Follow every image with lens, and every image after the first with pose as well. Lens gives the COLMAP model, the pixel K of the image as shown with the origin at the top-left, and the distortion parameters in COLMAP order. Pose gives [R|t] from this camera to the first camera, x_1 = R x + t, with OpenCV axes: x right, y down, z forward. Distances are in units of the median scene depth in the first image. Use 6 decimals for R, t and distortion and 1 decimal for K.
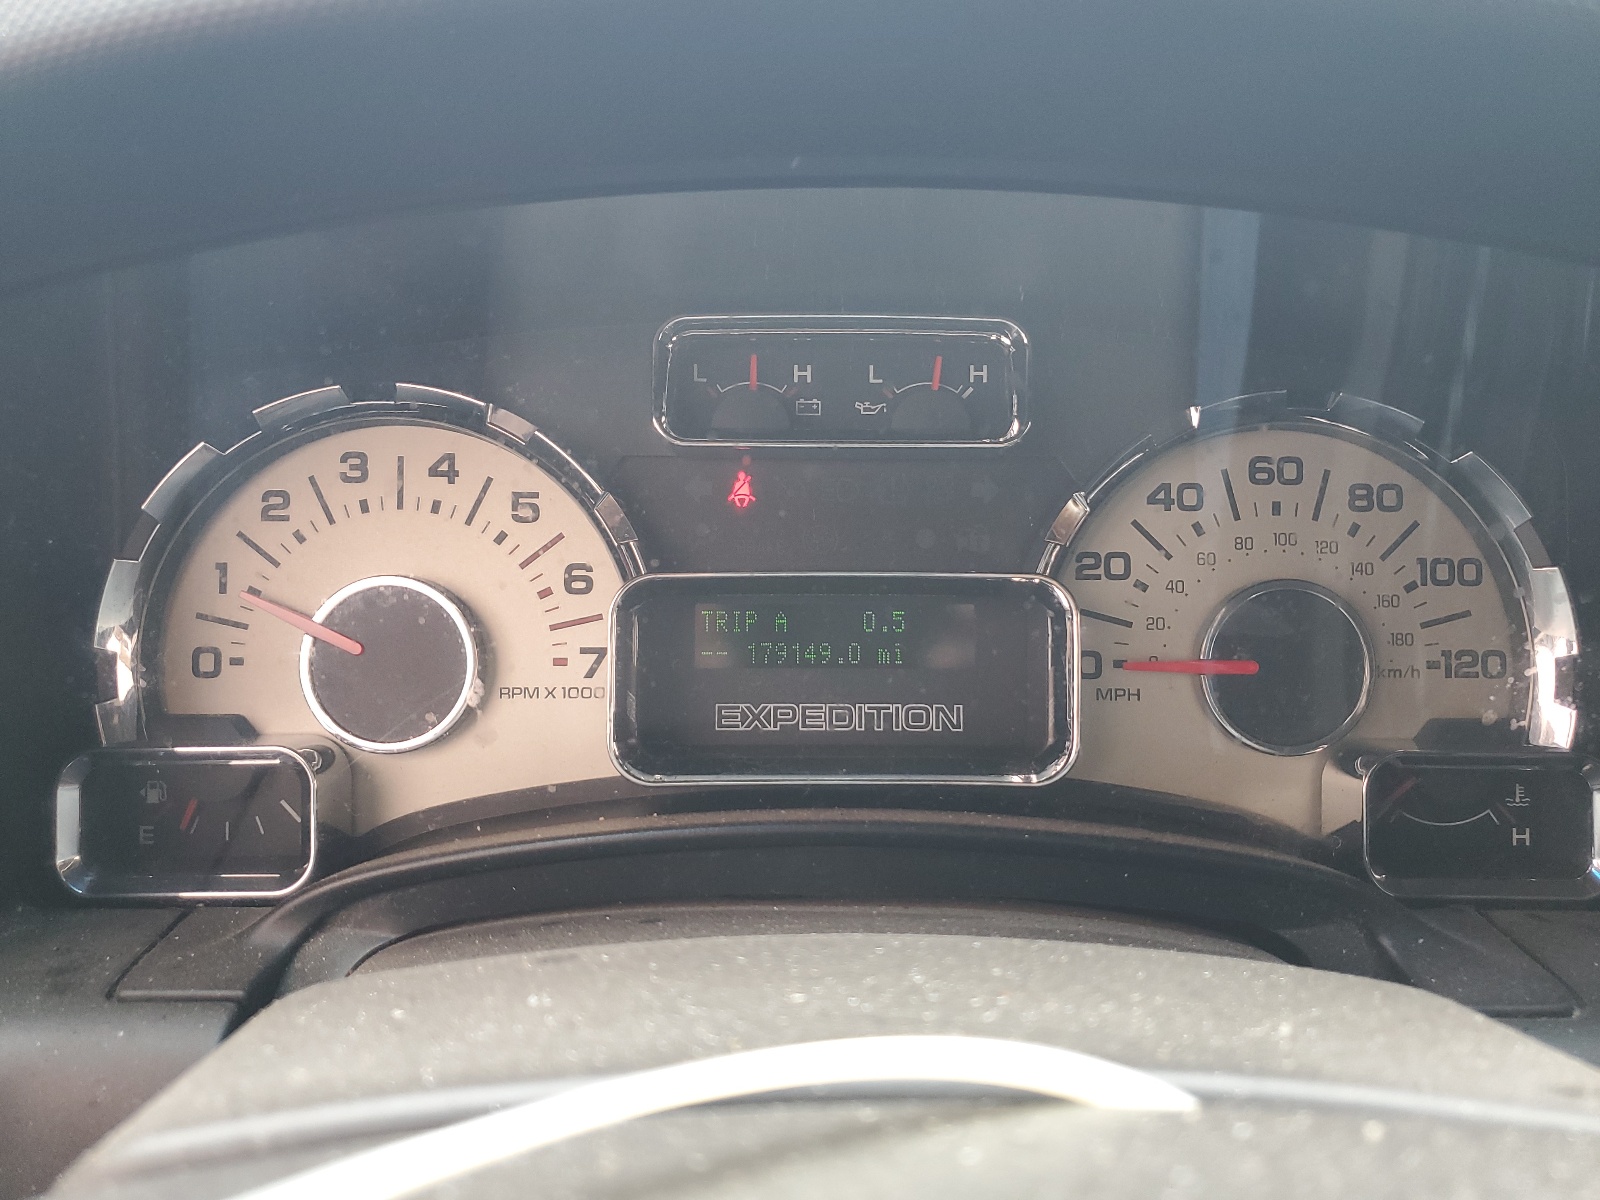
lens RADIAL K [[1222.9, 0, 797.6], [0, 1222.9, 600.3], [0, 0, 1]] dist [-0.001166, 0.000393]
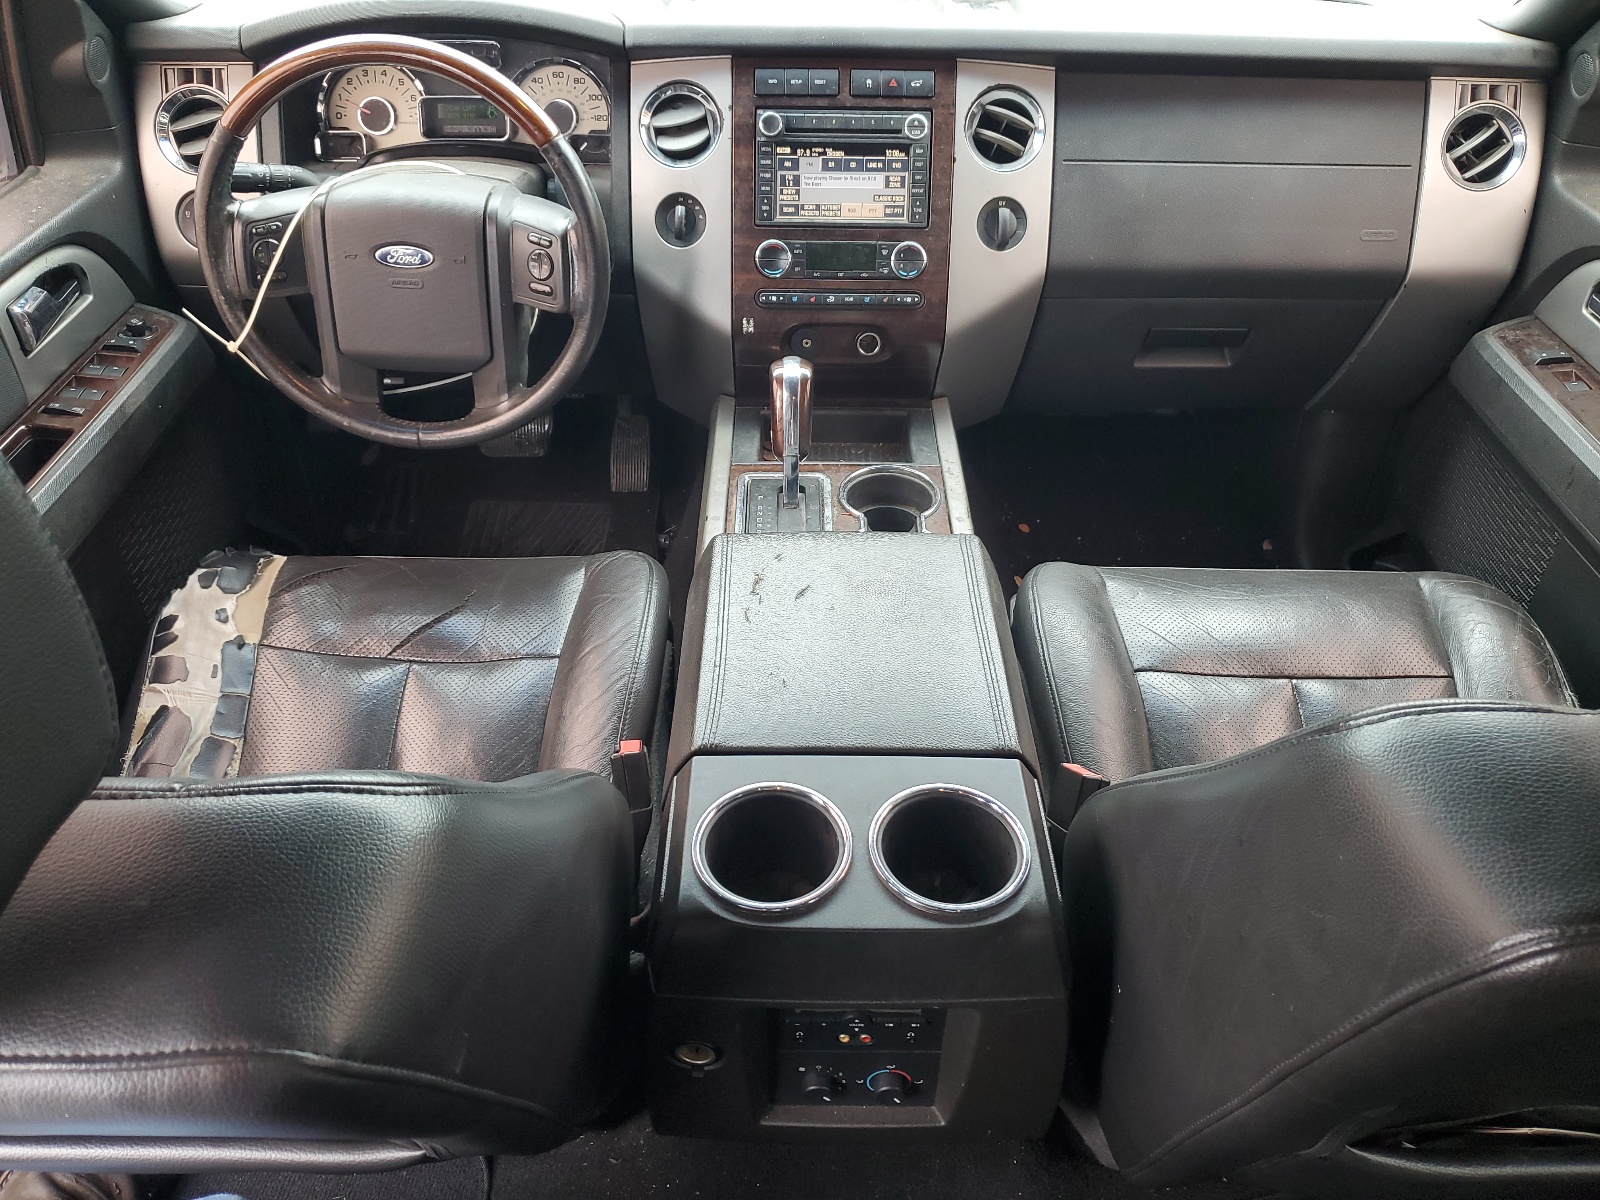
lens RADIAL K [[1222.9, 0, 803.8], [0, 1222.9, 597.4], [0, 0, 1]] dist [-0.001166, 0.000393]
pose [[0.999968, 0.006359, -0.004818, 1.415125], [-0.004653, 0.955404, 0.295266, 0.438673], [0.006480, -0.295234, 0.955403, -4.238826]]
